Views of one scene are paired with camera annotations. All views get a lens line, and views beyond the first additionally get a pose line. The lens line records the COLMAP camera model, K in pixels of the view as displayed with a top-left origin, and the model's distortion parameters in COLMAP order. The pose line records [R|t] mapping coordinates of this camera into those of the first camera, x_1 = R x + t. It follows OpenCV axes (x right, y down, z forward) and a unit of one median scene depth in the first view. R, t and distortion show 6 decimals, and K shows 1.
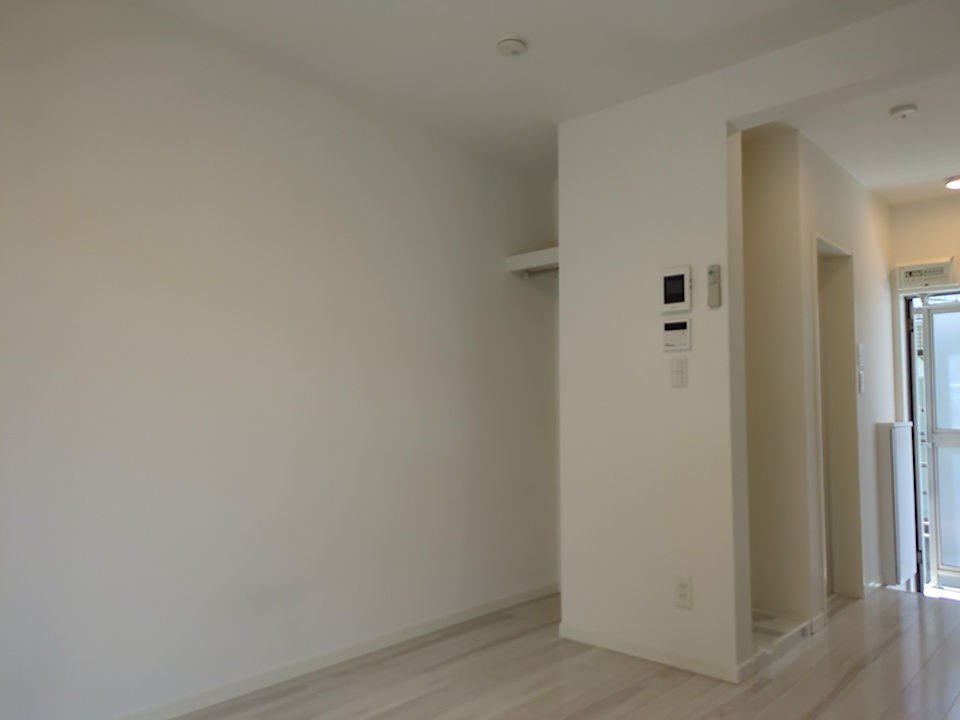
lens RADIAL K [[738.0, 0, 479.9], [0, 738.0, 363.4], [0, 0, 1]] dist [0.042309, -0.041417]
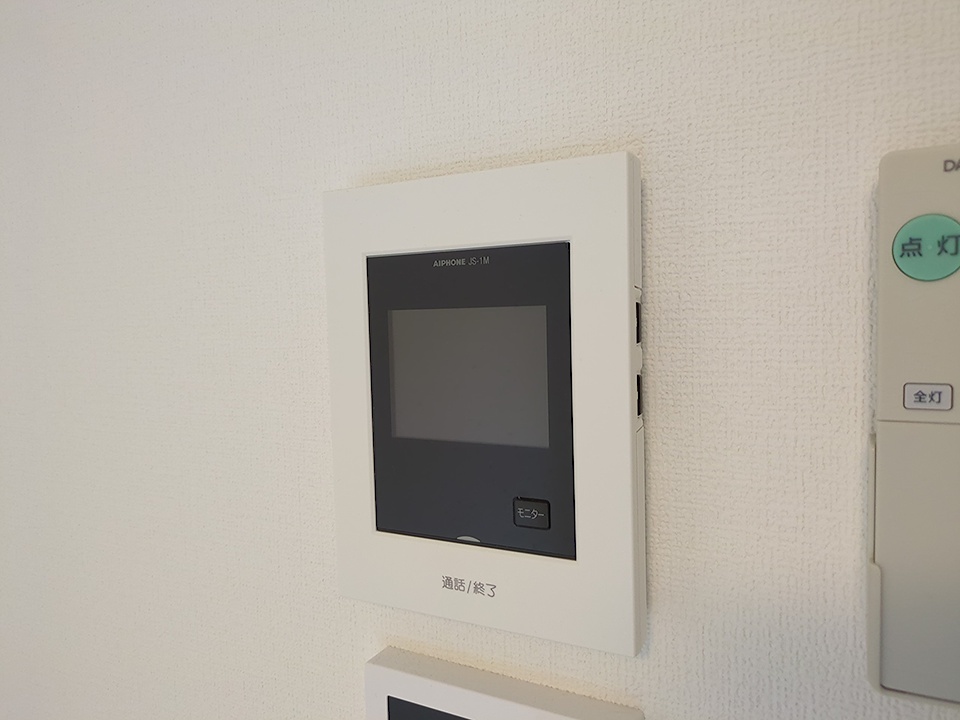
lens RADIAL K [[738.0, 0, 479.9], [0, 738.0, 363.4], [0, 0, 1]] dist [0.042309, -0.041417]
pose [[0.971260, -0.037630, 0.235029, 0.242051], [0.007733, 0.991891, 0.126852, -0.116756], [-0.237896, -0.121389, 0.963675, 0.909229]]
